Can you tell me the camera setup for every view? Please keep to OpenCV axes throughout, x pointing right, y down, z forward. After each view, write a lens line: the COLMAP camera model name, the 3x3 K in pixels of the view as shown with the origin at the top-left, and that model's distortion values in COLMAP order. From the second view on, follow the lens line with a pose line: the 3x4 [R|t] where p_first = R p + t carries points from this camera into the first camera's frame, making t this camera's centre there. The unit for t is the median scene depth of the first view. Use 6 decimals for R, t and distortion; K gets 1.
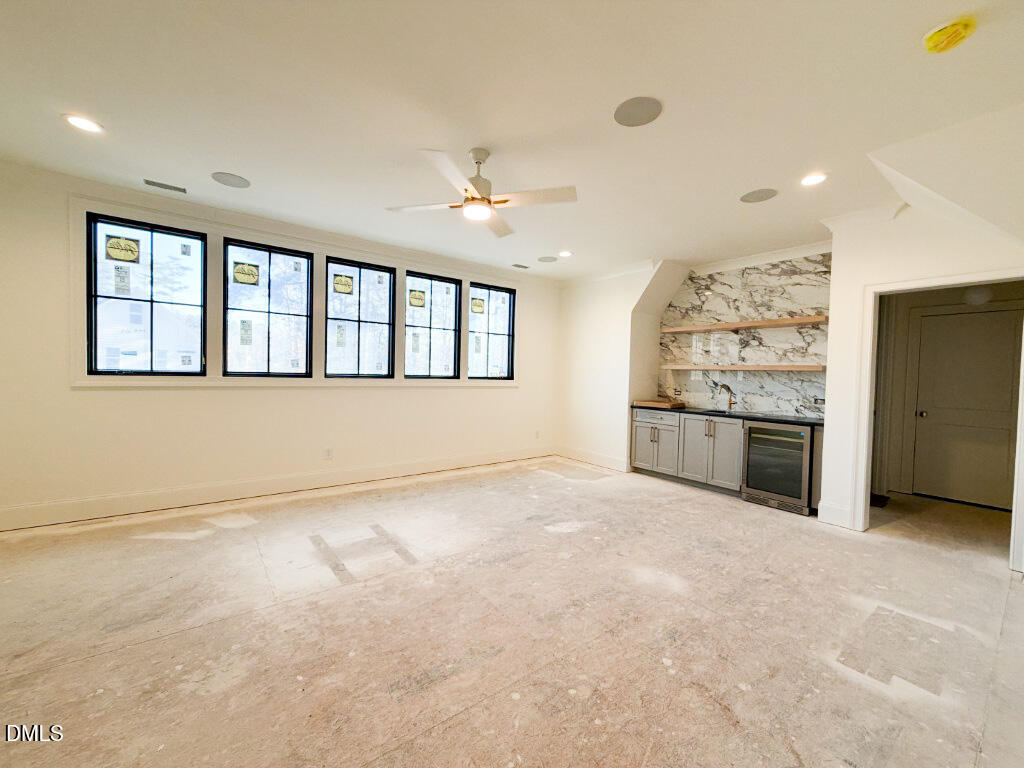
lens RADIAL K [[406.9, 0, 509.5], [0, 406.9, 383.7], [0, 0, 1]] dist [-0.000884, -0.000114]
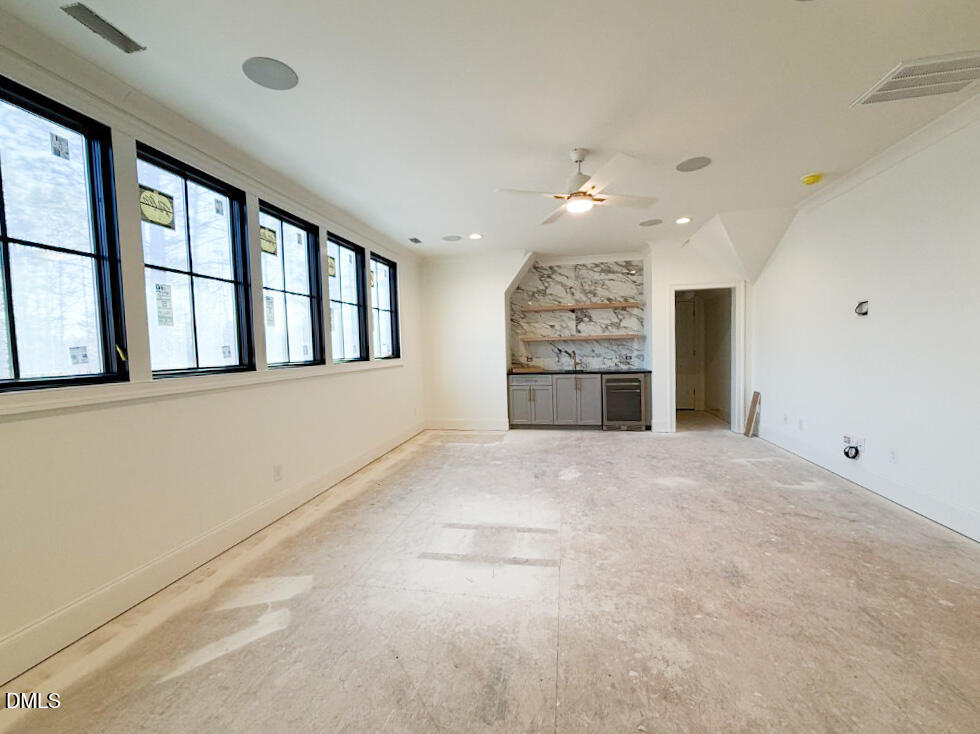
lens RADIAL K [[406.2, 0, 488.6], [0, 406.2, 366.4], [0, 0, 1]] dist [-0.000668, 0.000128]
pose [[0.745031, -0.078607, 0.662382, -0.647358], [0.064500, 0.996868, 0.045753, -0.028431], [-0.663905, 0.008637, 0.747767, 0.205472]]
